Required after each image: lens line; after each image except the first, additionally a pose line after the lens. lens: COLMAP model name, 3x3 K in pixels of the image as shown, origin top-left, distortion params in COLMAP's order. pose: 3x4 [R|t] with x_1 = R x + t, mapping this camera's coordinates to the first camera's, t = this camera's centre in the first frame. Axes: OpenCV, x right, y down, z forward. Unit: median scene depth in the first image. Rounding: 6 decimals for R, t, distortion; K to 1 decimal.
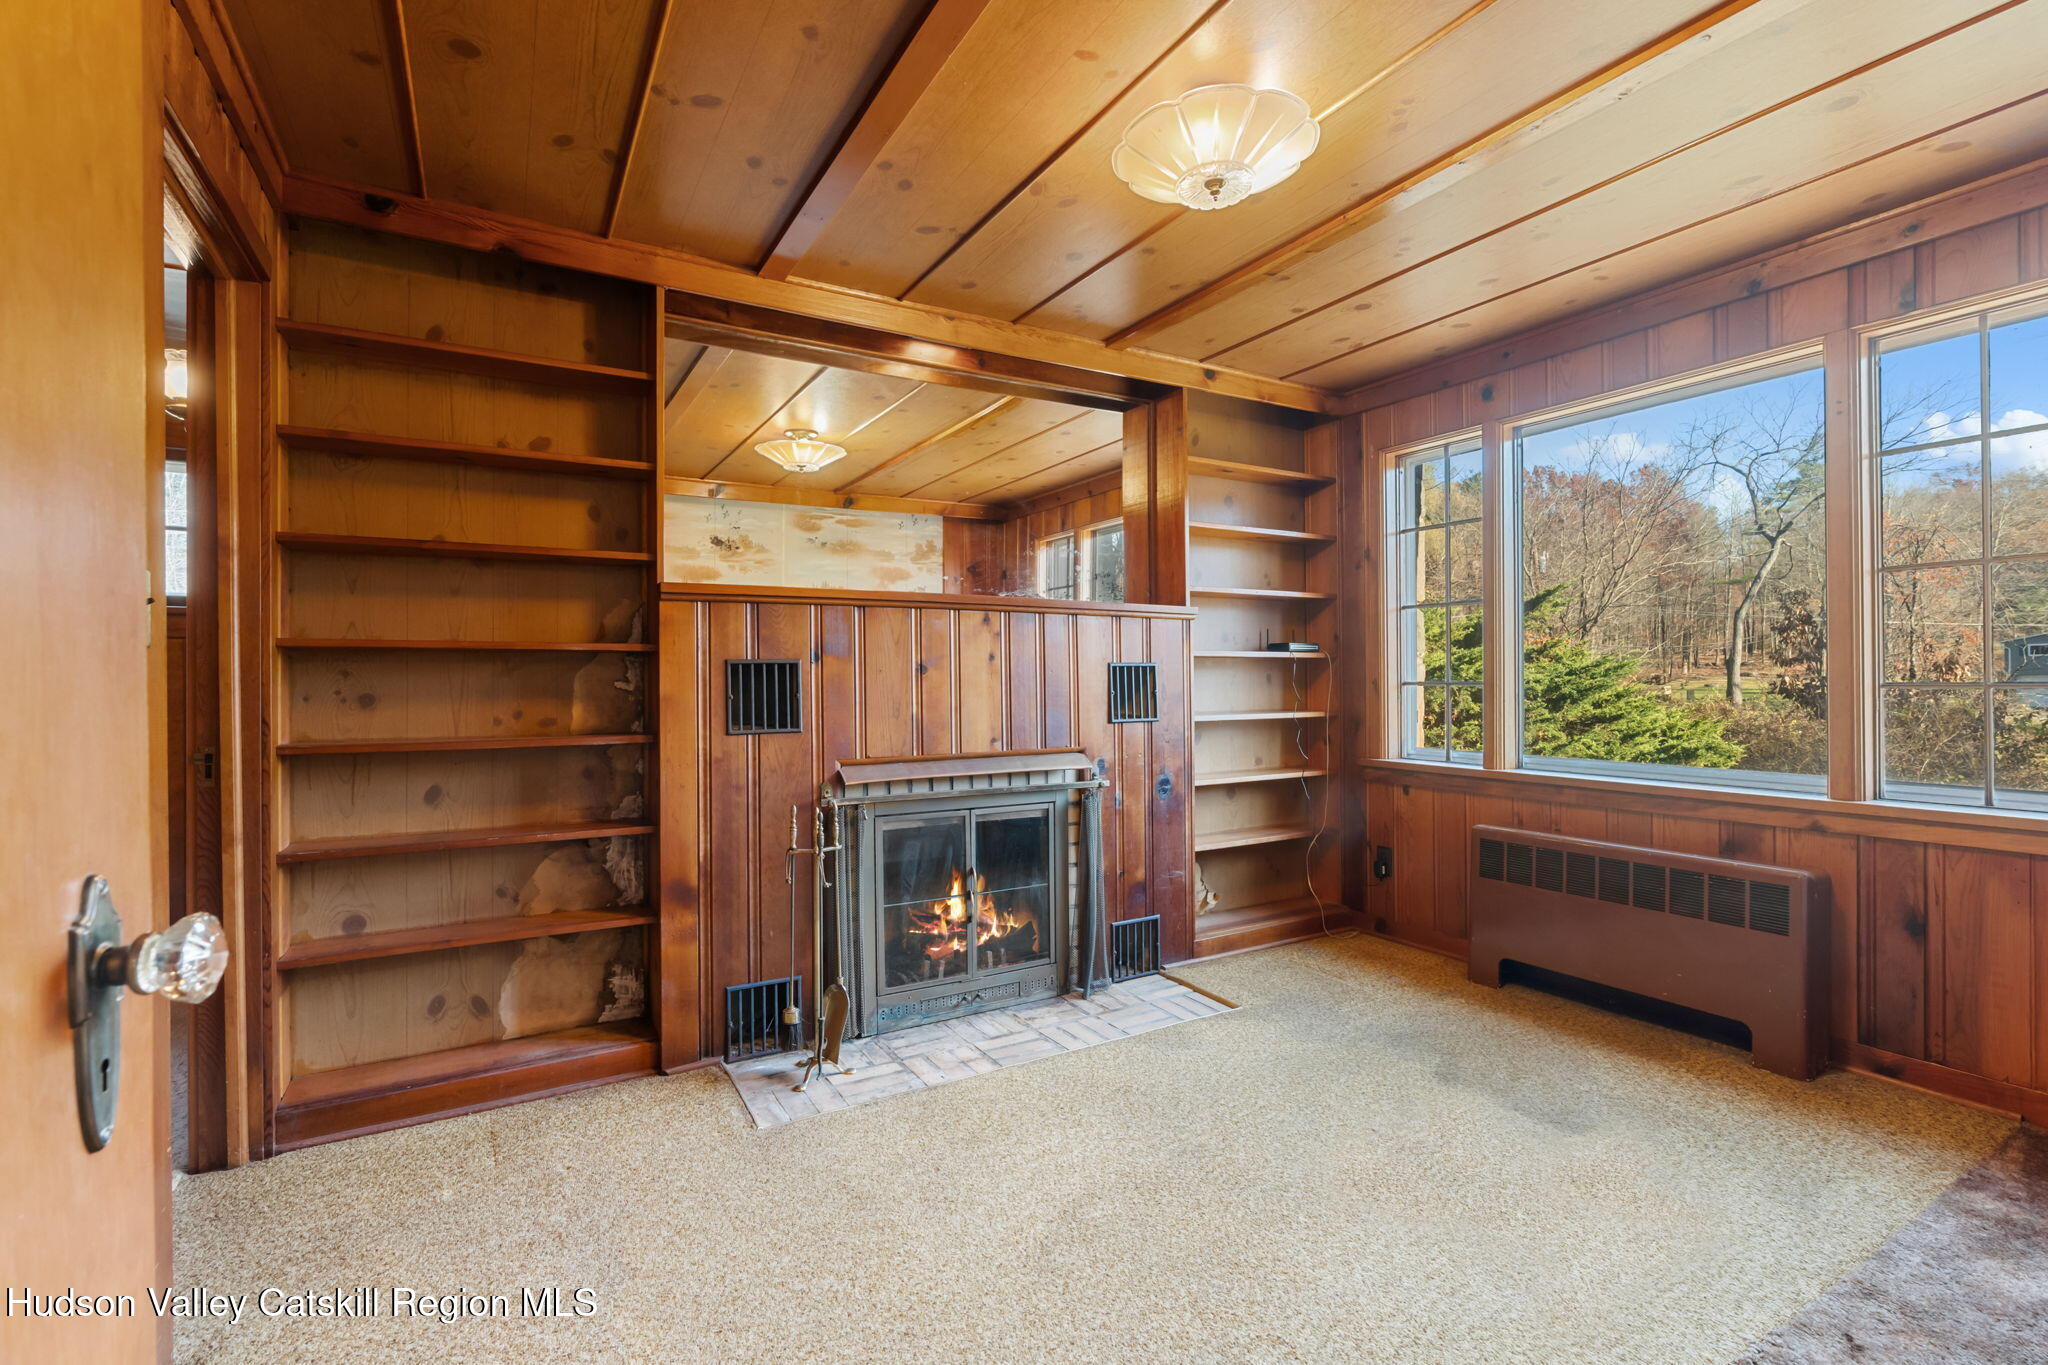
lens RADIAL K [[915.4, 0, 1043.3], [0, 915.4, 674.1], [0, 0, 1]] dist [-0.004718, 0.000506]
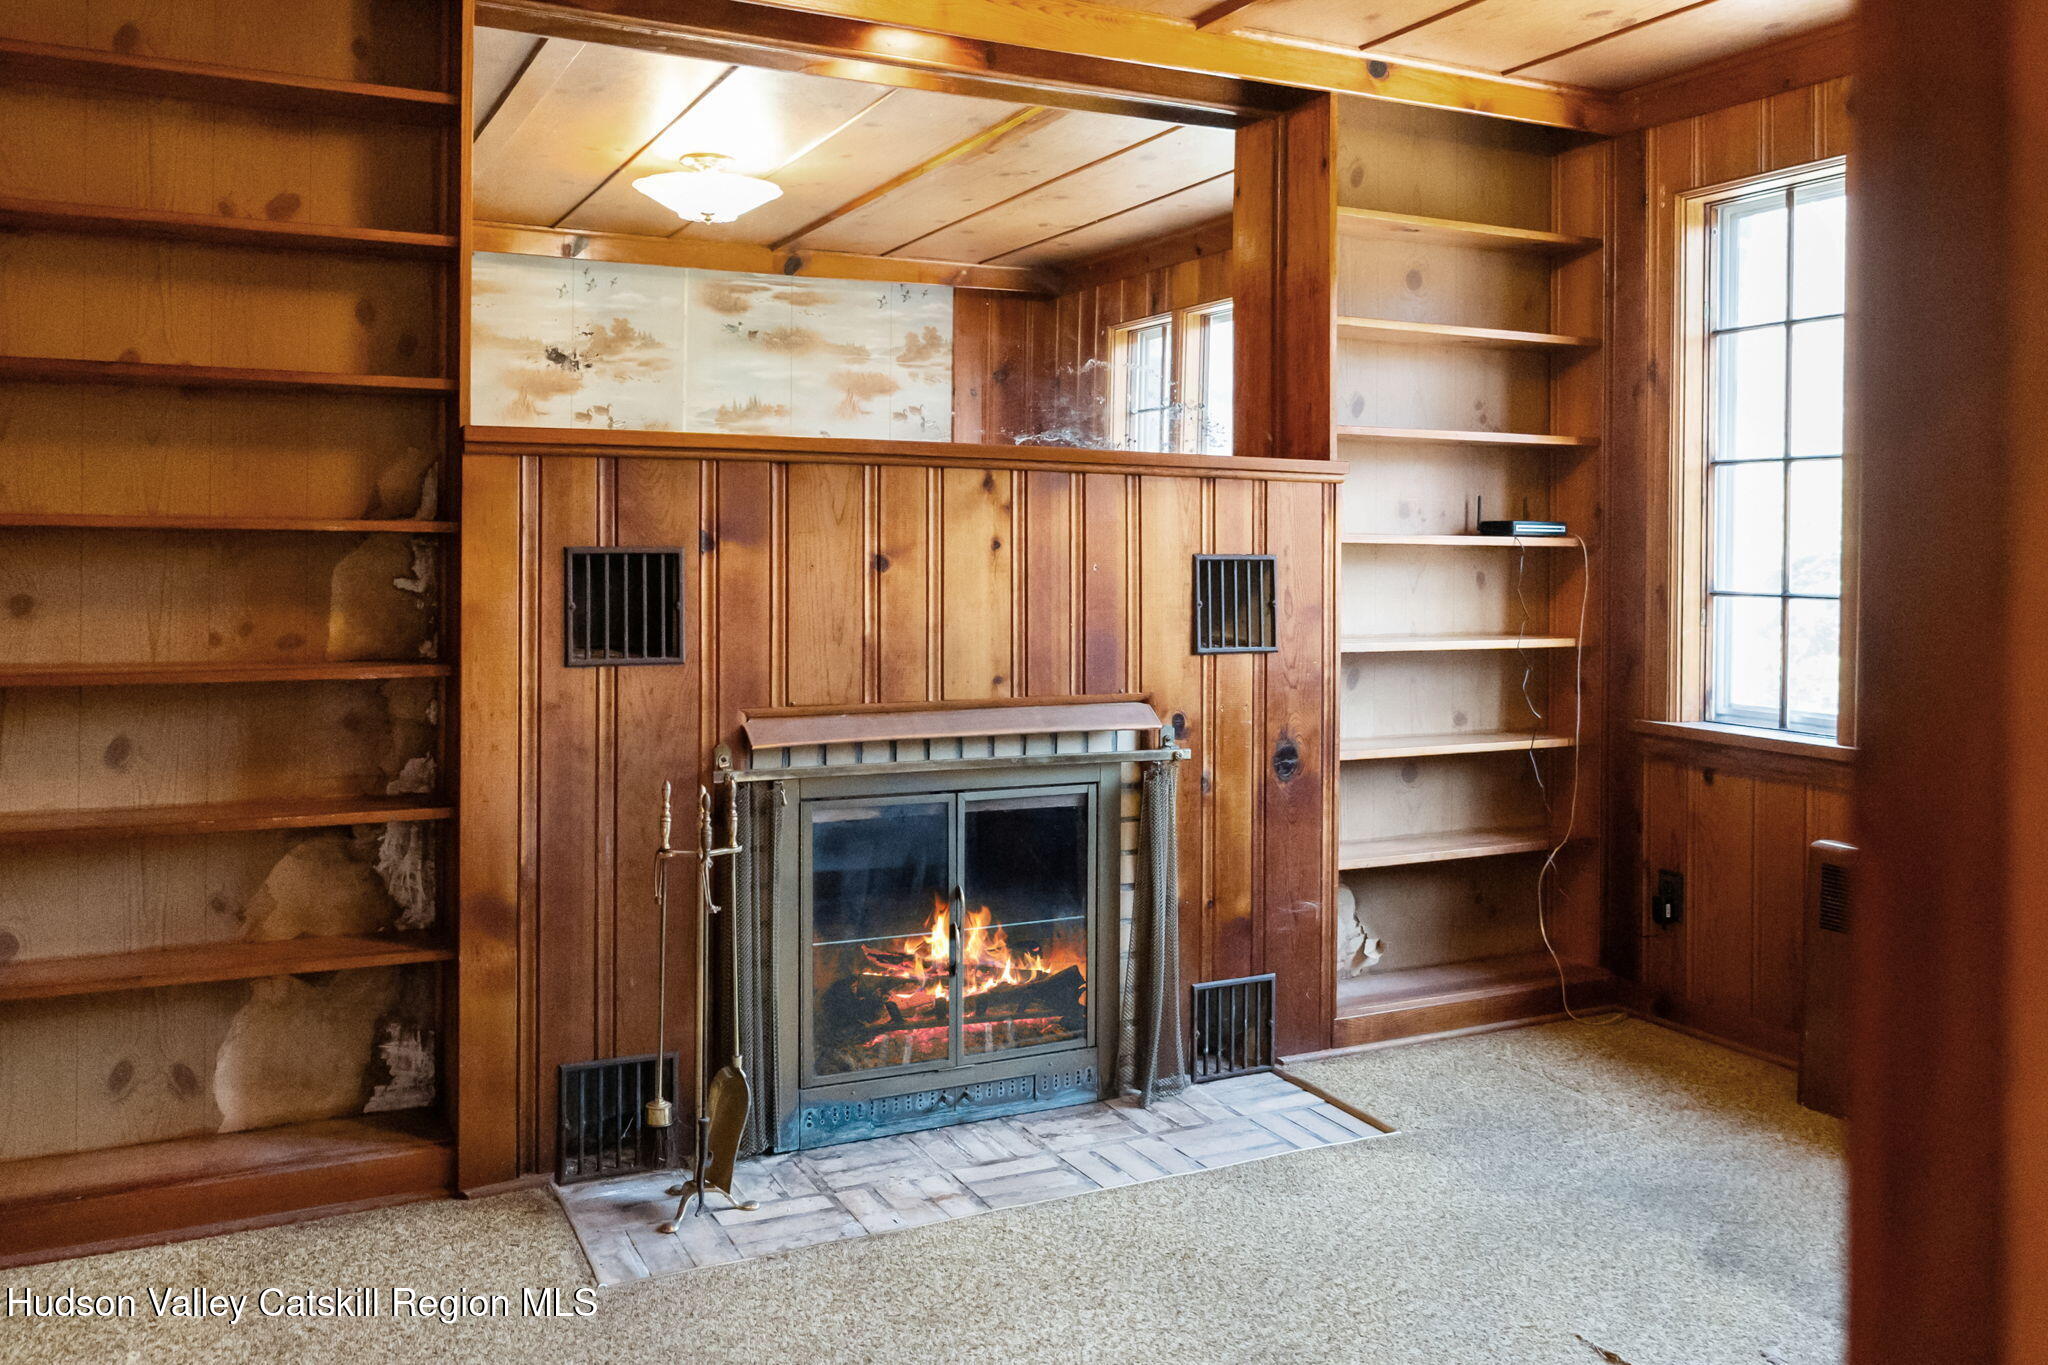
lens RADIAL K [[1625.4, 0, 1049.2], [0, 1625.4, 555.9], [0, 0, 1]] dist [0.007671, -0.016170]
pose [[0.997338, 0.016408, -0.071048, 0.057350], [-0.015546, 0.999799, 0.012670, -0.025679], [0.071241, -0.011532, 0.997392, -0.083133]]
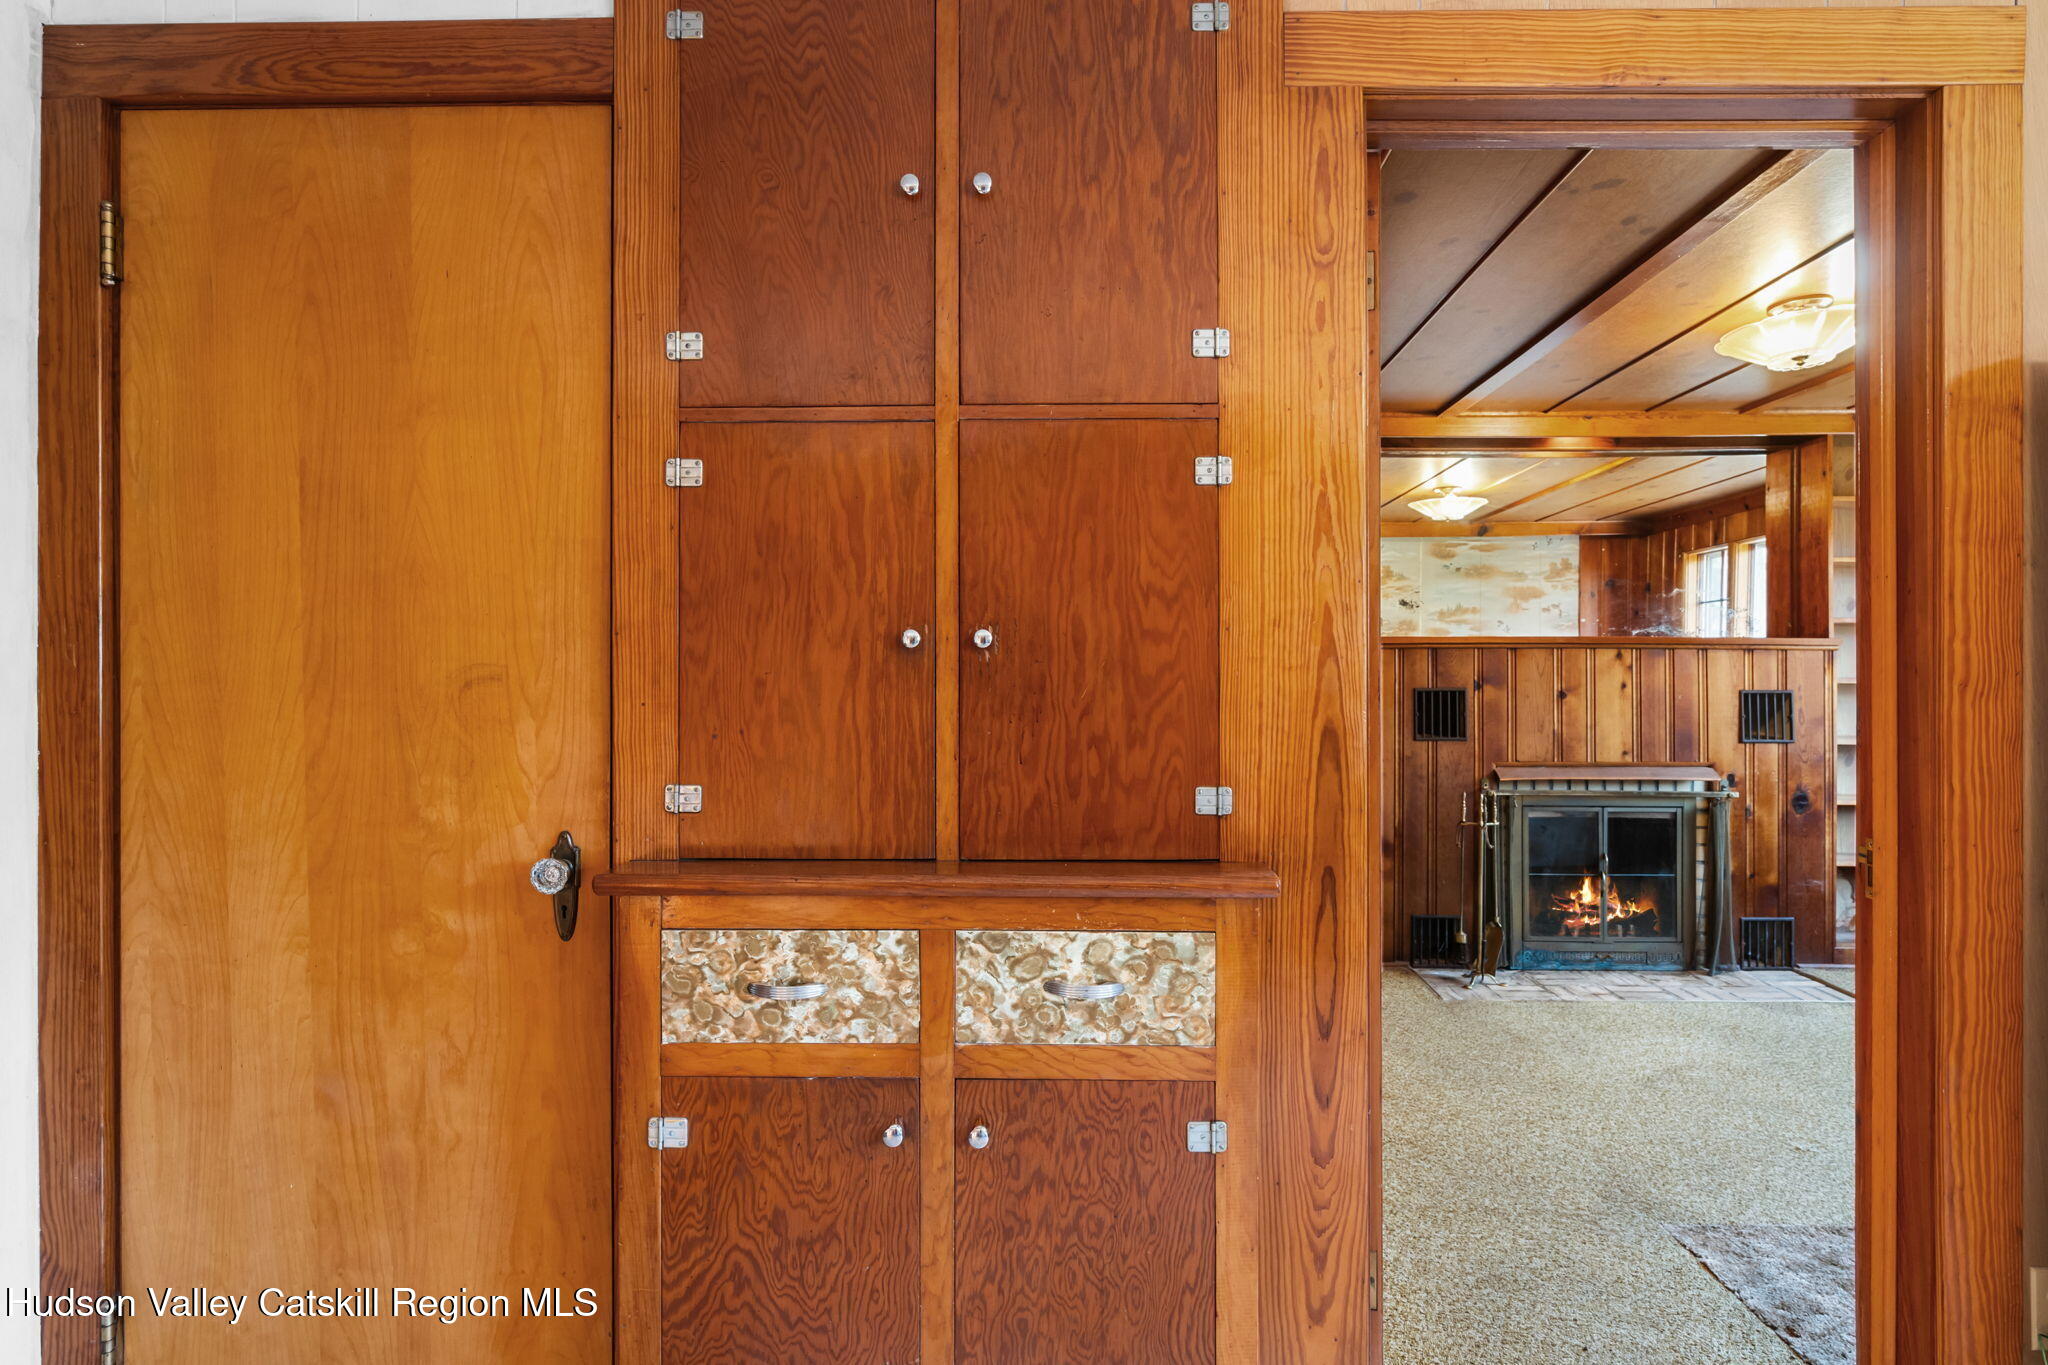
lens RADIAL K [[1091.4, 0, 1038.1], [0, 1091.4, 682.2], [0, 0, 1]] dist [-0.005592, 0.000008]
pose [[0.843809, 0.009757, -0.536556, 0.067052], [-0.004269, 0.999925, 0.011469, -0.037522], [0.536627, -0.007387, 0.843787, -0.678824]]
